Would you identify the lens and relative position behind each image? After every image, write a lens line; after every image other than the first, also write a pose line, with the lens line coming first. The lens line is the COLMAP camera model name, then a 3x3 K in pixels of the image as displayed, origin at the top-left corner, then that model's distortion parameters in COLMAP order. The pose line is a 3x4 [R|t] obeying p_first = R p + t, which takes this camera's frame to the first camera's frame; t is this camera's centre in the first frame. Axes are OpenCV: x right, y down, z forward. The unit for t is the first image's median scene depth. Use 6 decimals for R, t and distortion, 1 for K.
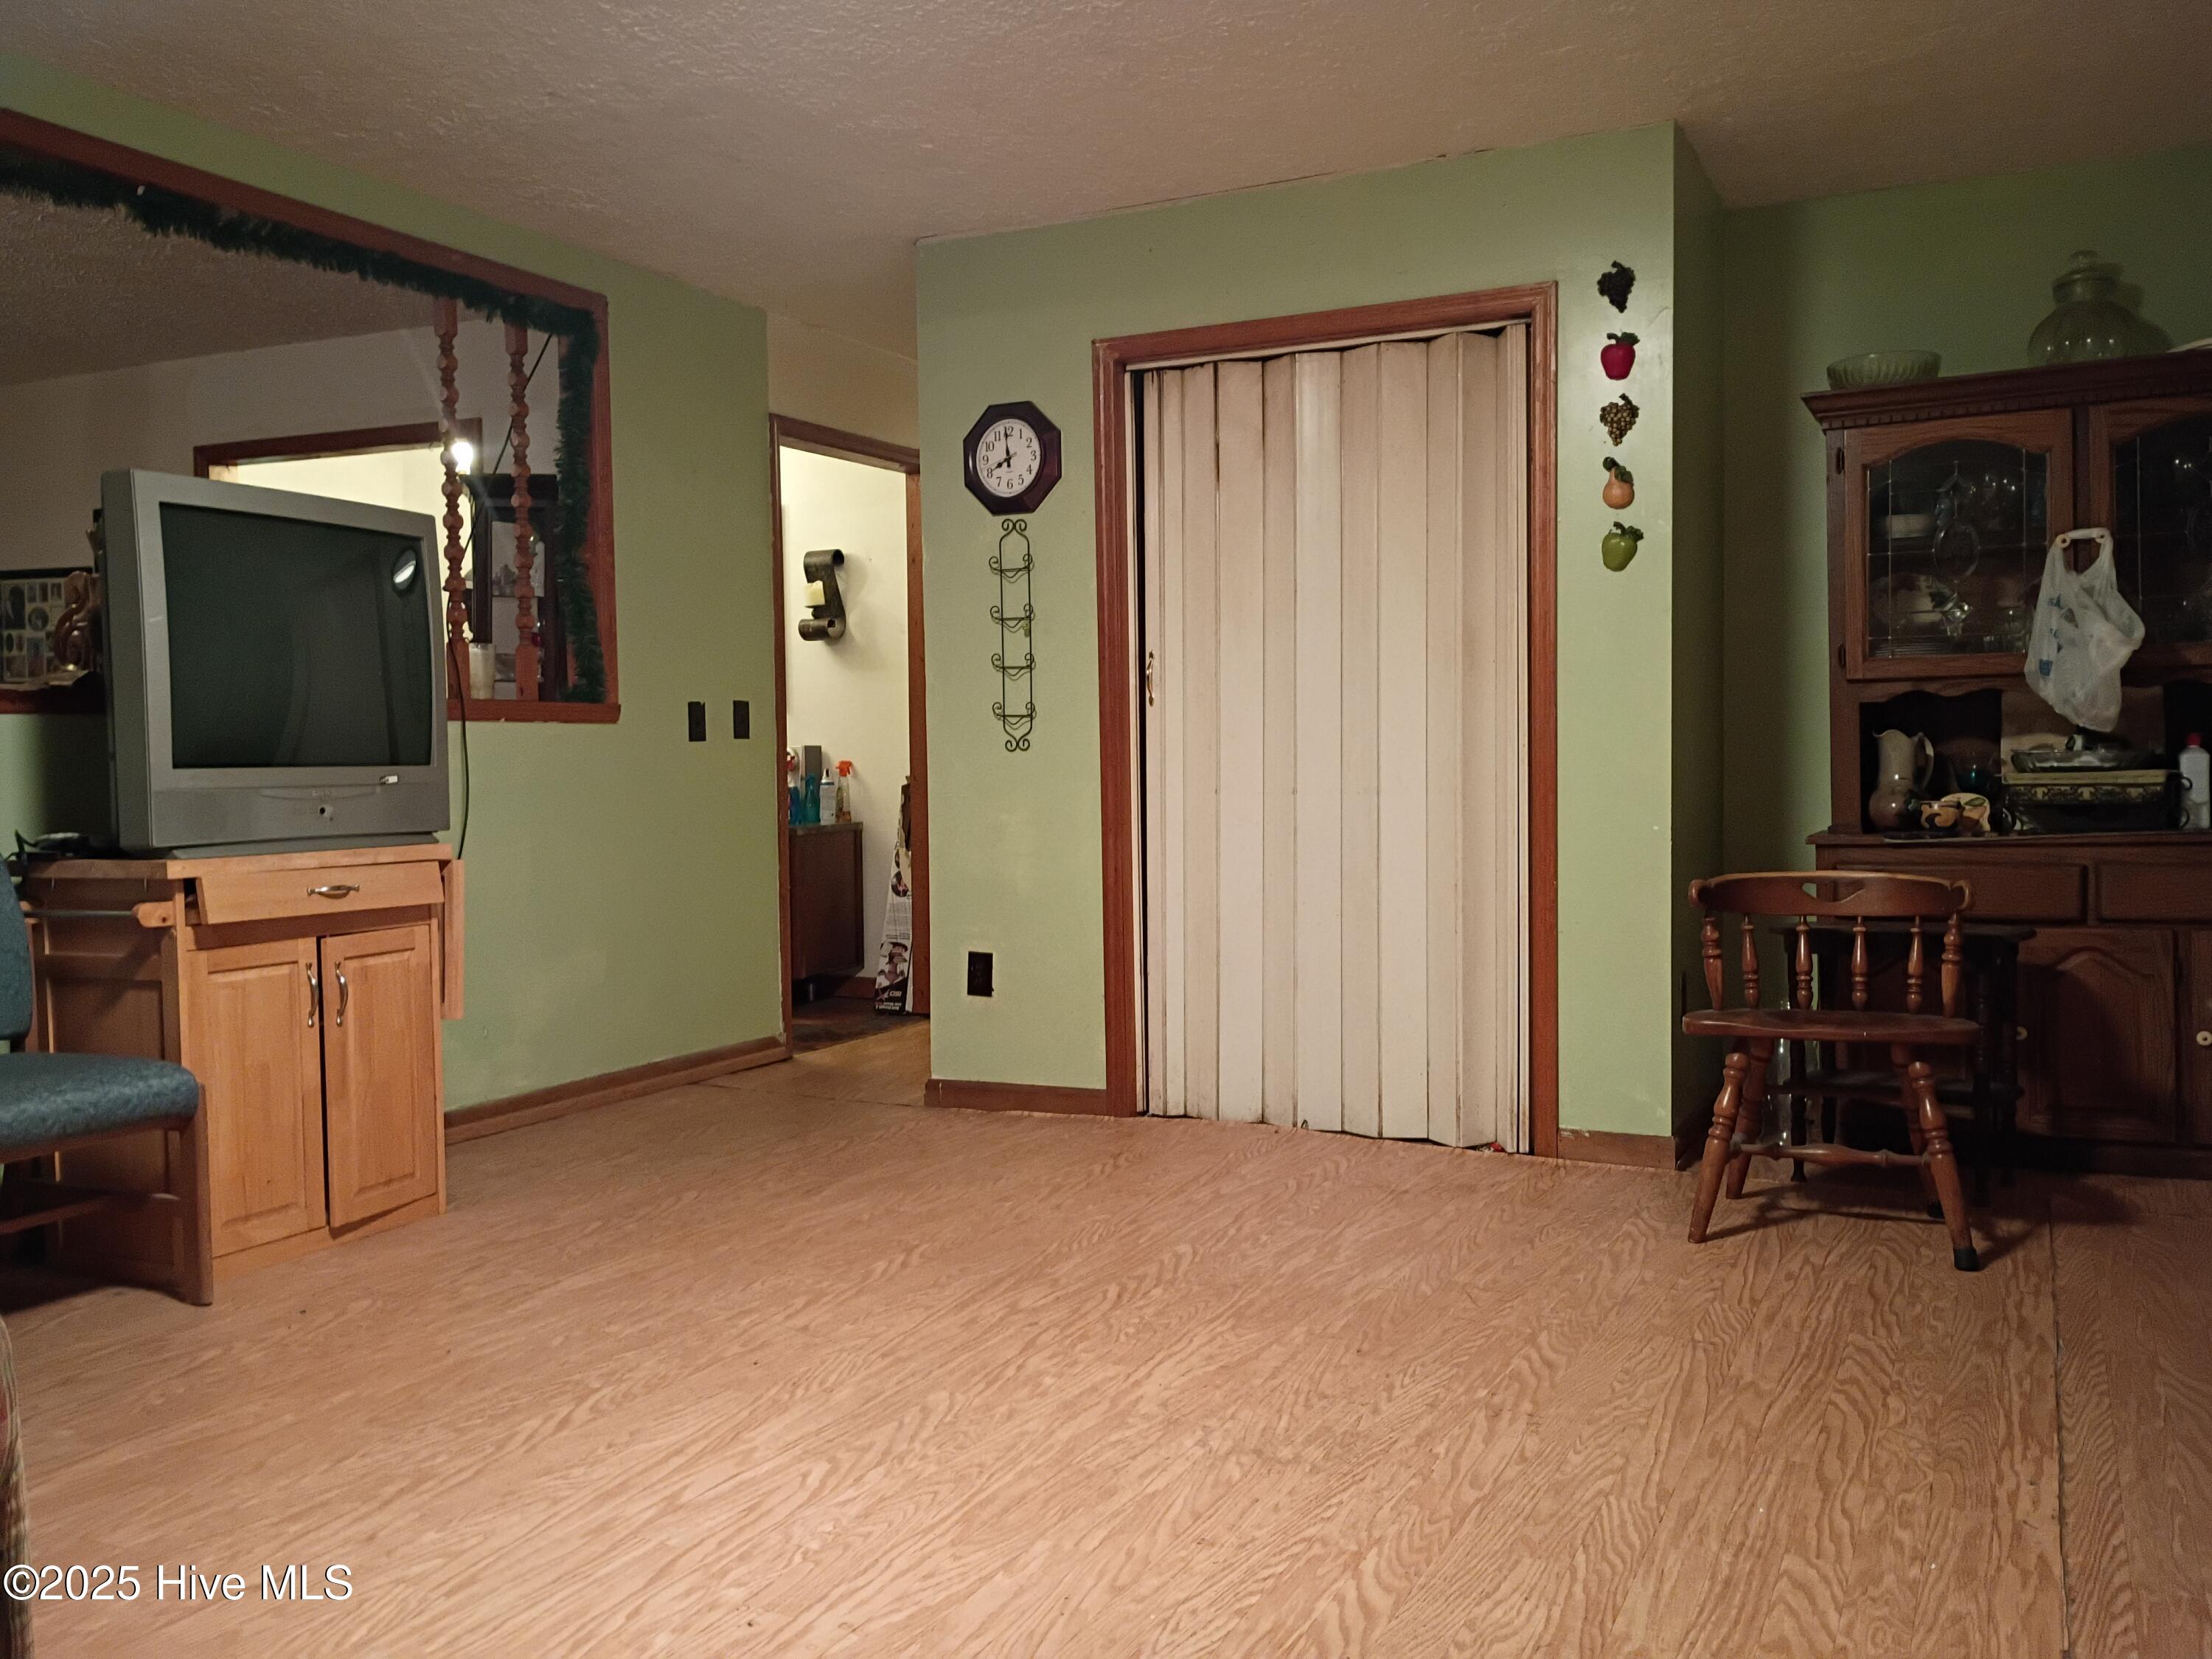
lens RADIAL K [[1827.4, 0, 1107.5], [0, 1827.4, 829.9], [0, 0, 1]] dist [0.025319, -0.041703]
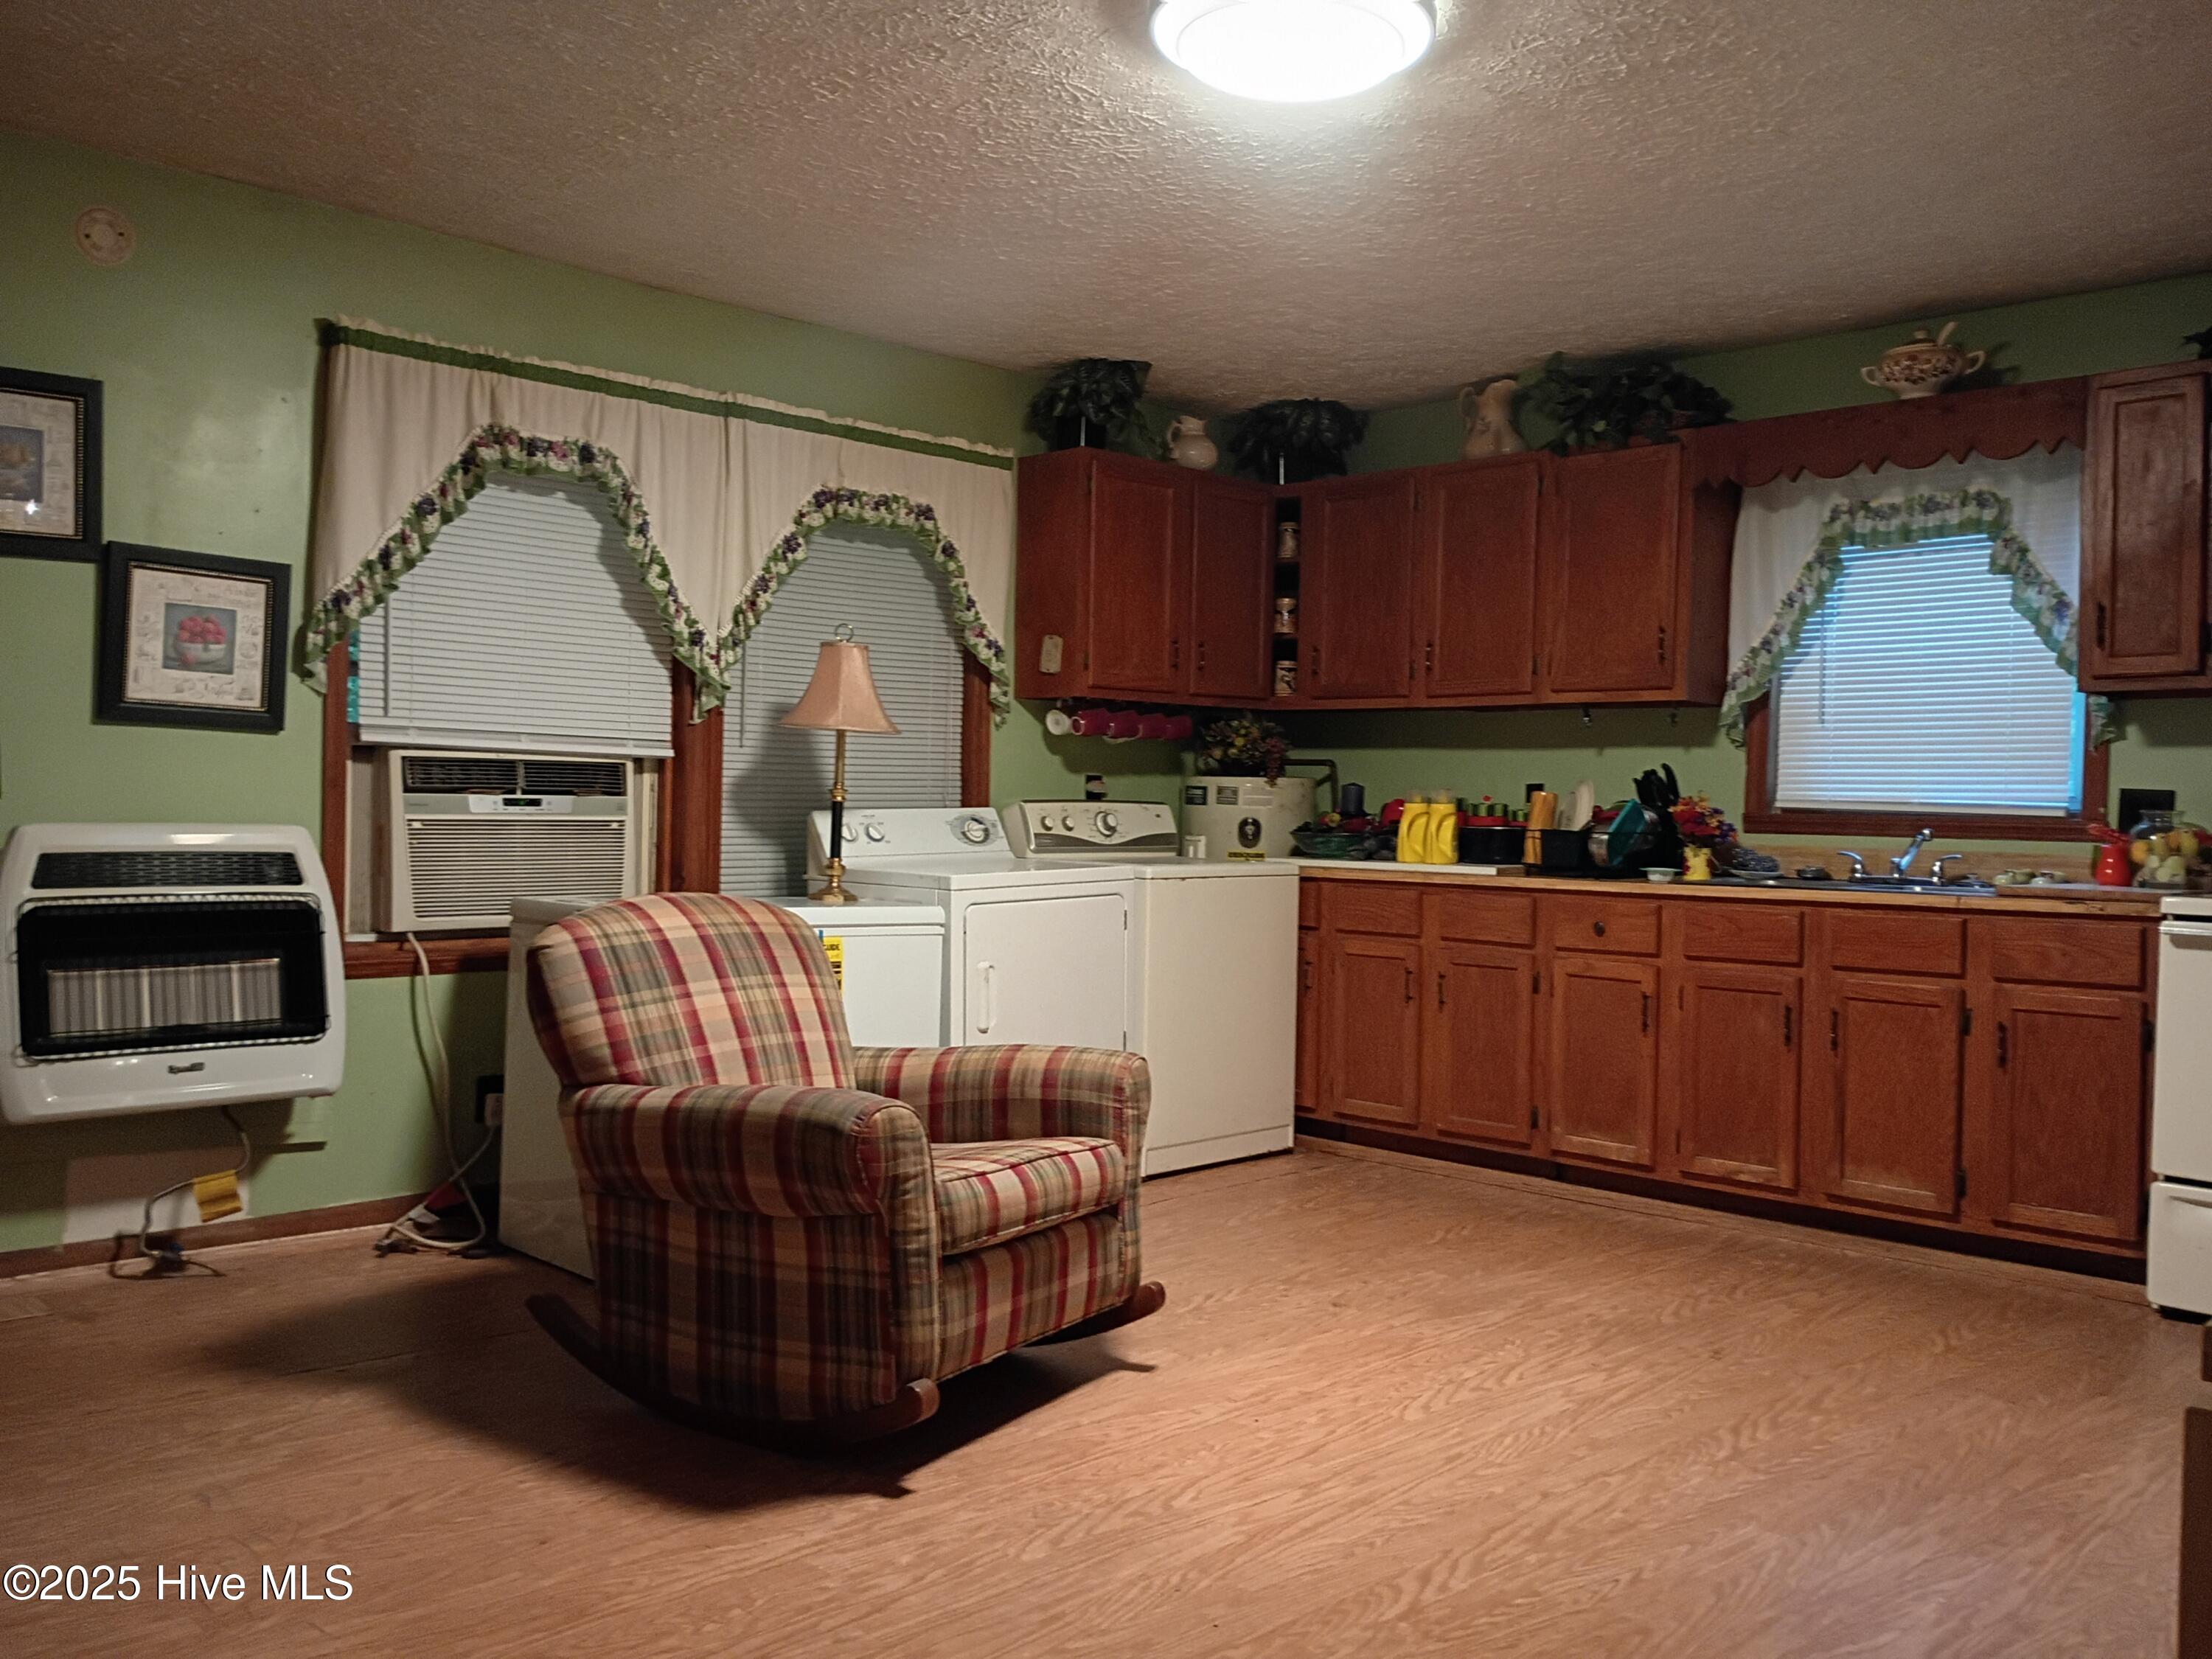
lens RADIAL K [[1827.4, 0, 1110.4], [0, 1827.4, 827.8], [0, 0, 1]] dist [0.025319, -0.041703]
pose [[-0.947117, -0.017719, 0.320400, -0.461736], [-0.000907, 0.998618, 0.052548, -0.119586], [-0.320889, 0.049478, -0.945824, 2.027181]]
